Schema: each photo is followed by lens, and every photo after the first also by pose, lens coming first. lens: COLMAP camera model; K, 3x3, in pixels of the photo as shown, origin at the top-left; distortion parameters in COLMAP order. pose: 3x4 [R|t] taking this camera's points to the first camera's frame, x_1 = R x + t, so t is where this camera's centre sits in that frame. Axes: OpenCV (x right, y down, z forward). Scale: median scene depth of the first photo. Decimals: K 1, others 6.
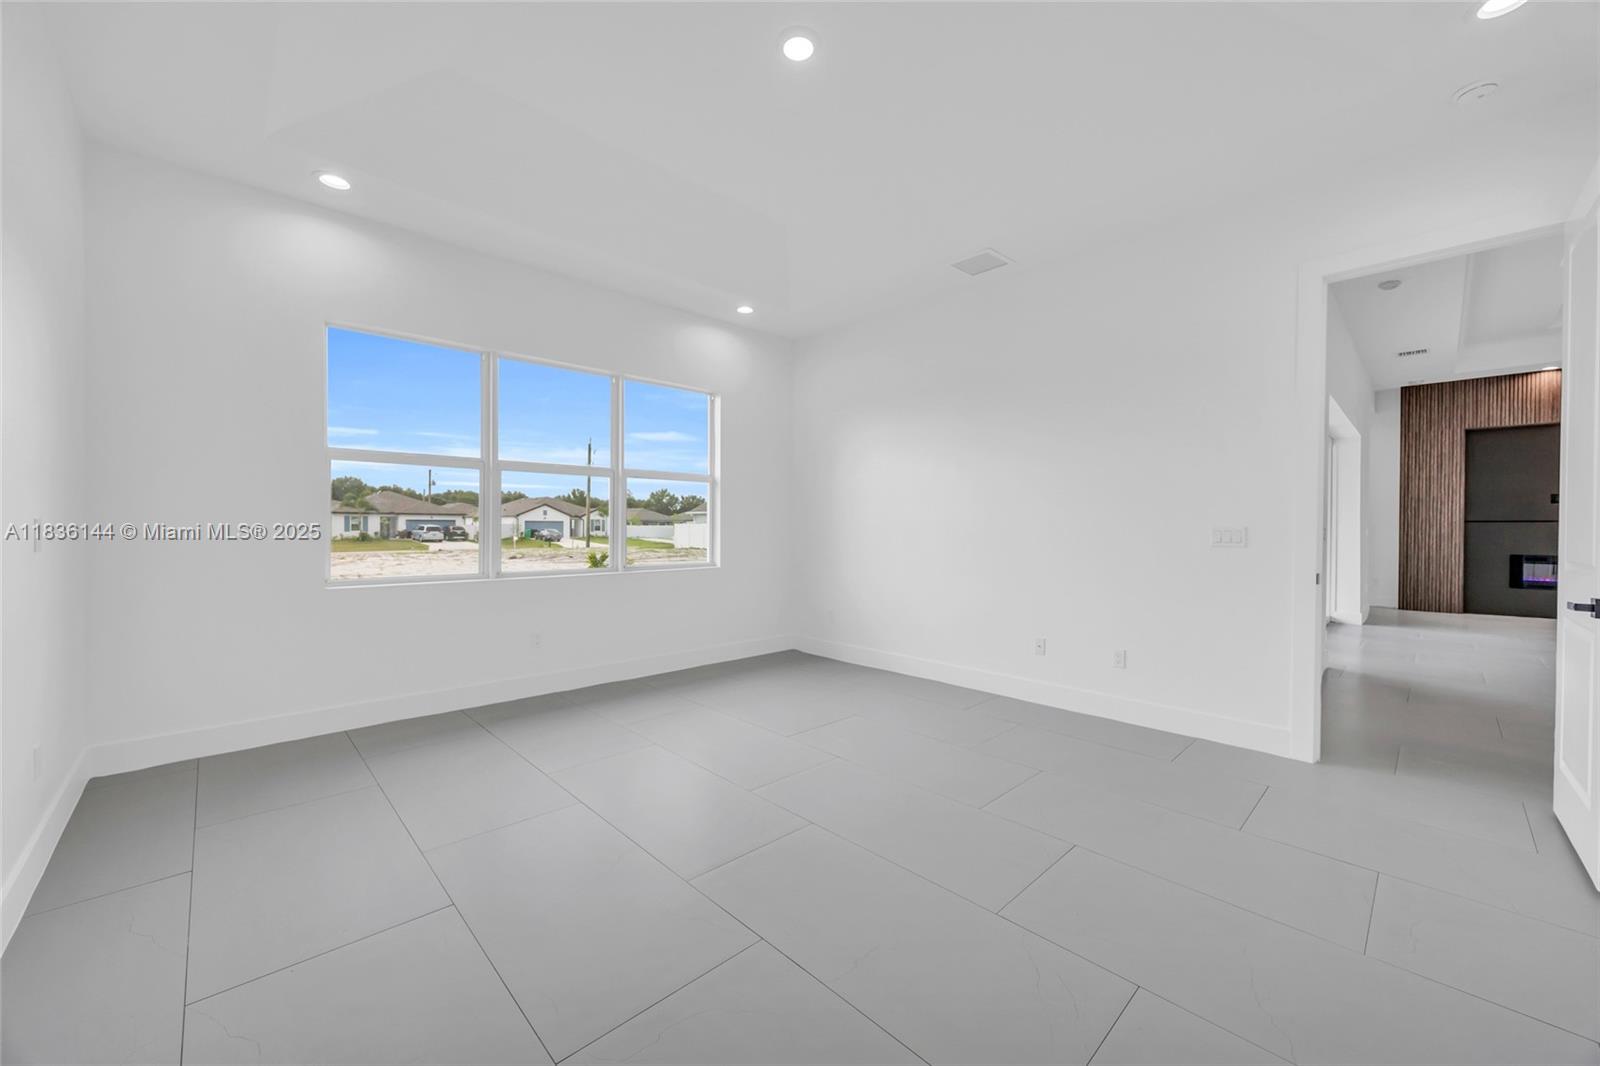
lens RADIAL K [[613.3, 0, 791.6], [0, 613.3, 529.2], [0, 0, 1]] dist [0.001436, 0.000211]
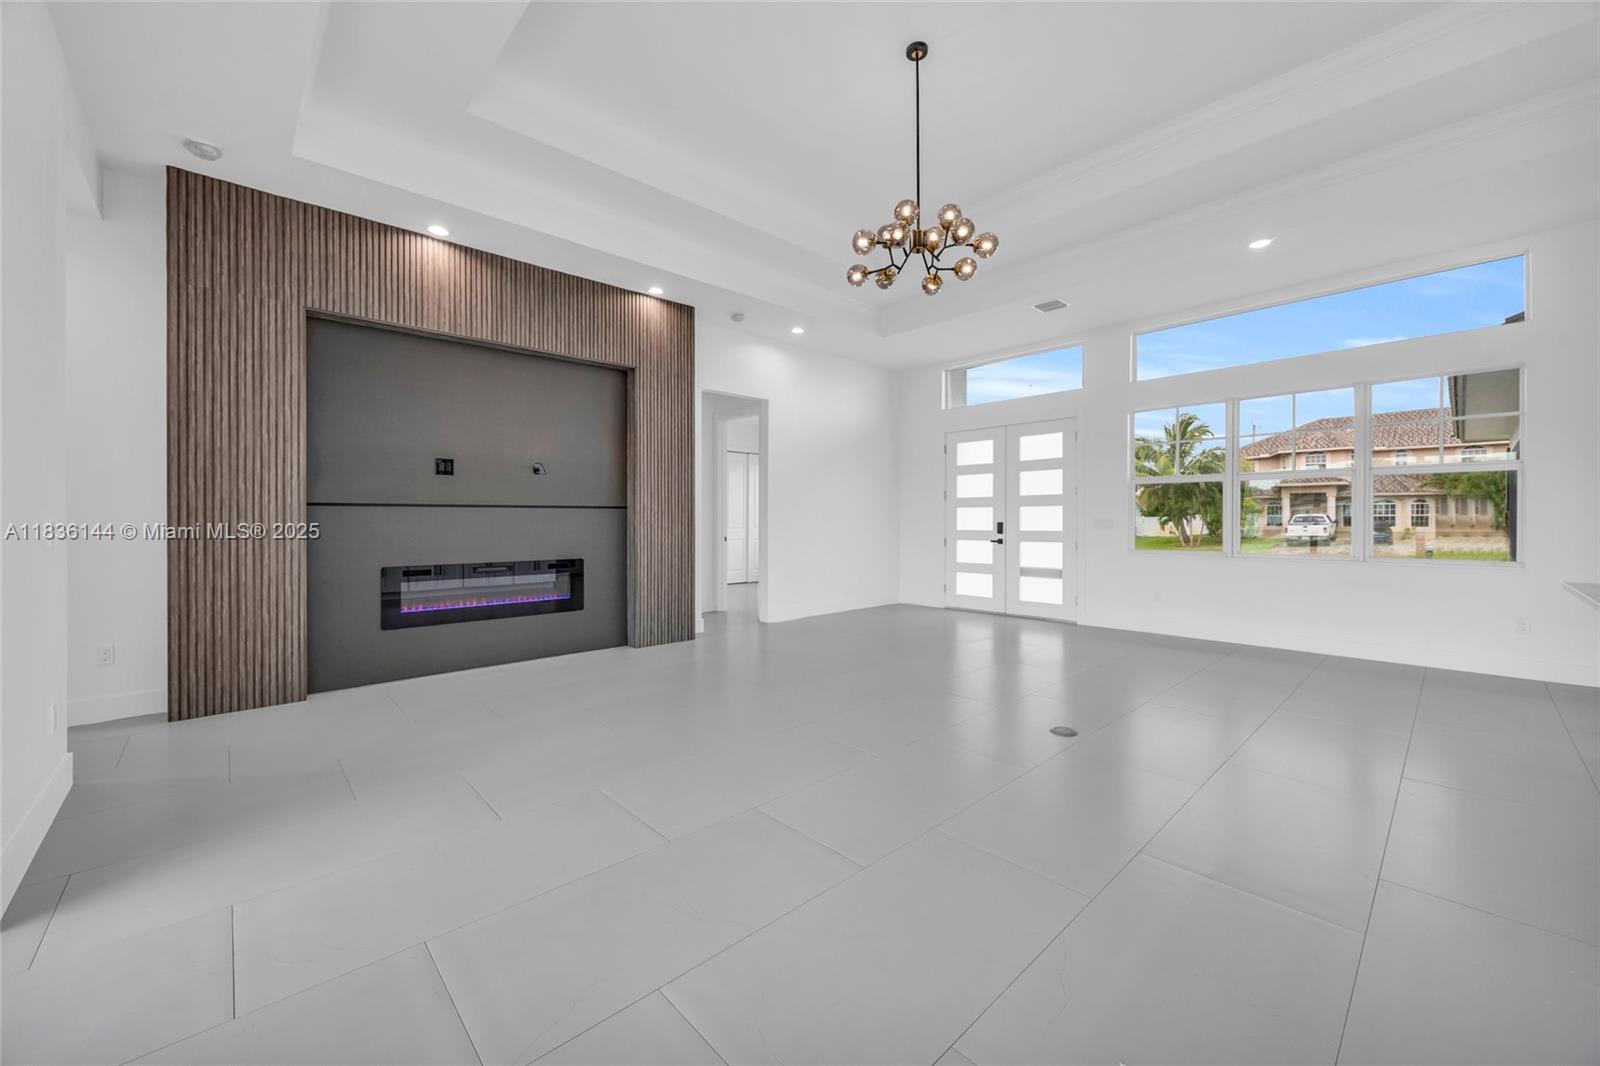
lens RADIAL K [[613.3, 0, 806.9], [0, 613.3, 521.4], [0, 0, 1]] dist [0.001436, 0.000211]
pose [[0.017614, -0.004105, 0.999836, 0.190488], [0.009900, 0.999943, 0.003931, 0.001005], [-0.999796, 0.009829, 0.017653, 0.184021]]
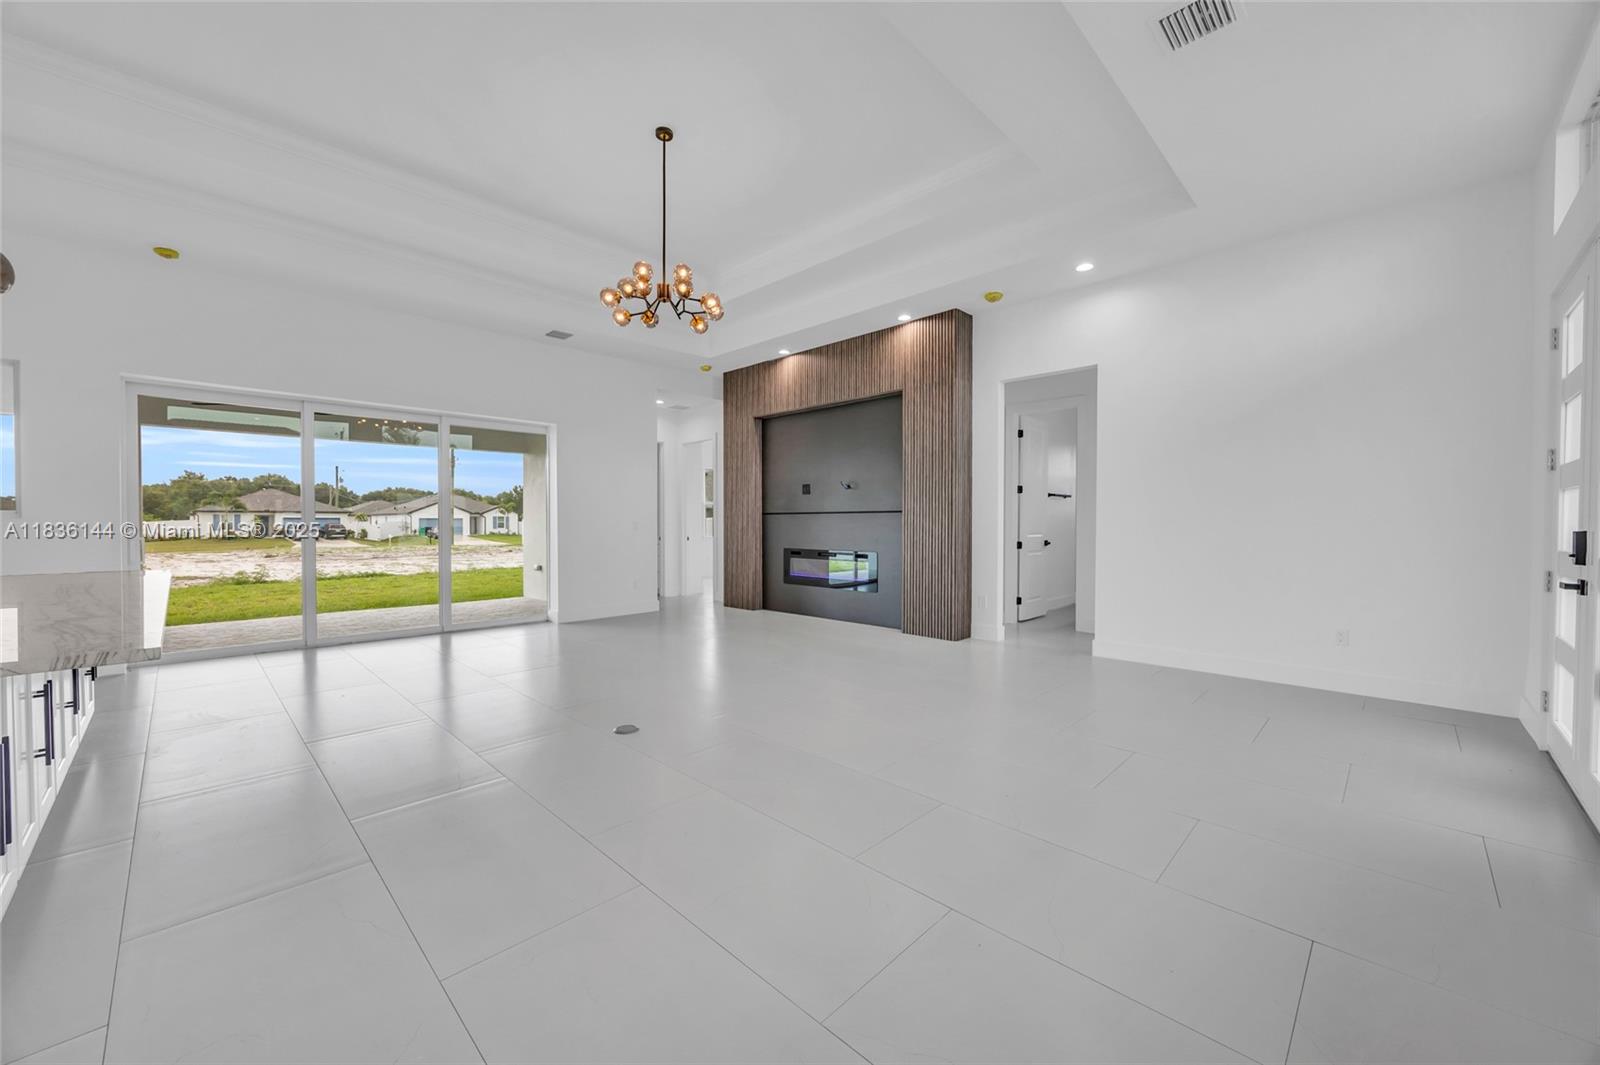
lens RADIAL K [[613.3, 0, 788.3], [0, 613.3, 534.4], [0, 0, 1]] dist [0.001436, 0.000211]
pose [[0.999792, -0.006297, 0.019411, 0.341250], [0.006004, 0.999868, 0.015121, 0.001554], [-0.019504, -0.015001, 0.999697, 0.013914]]
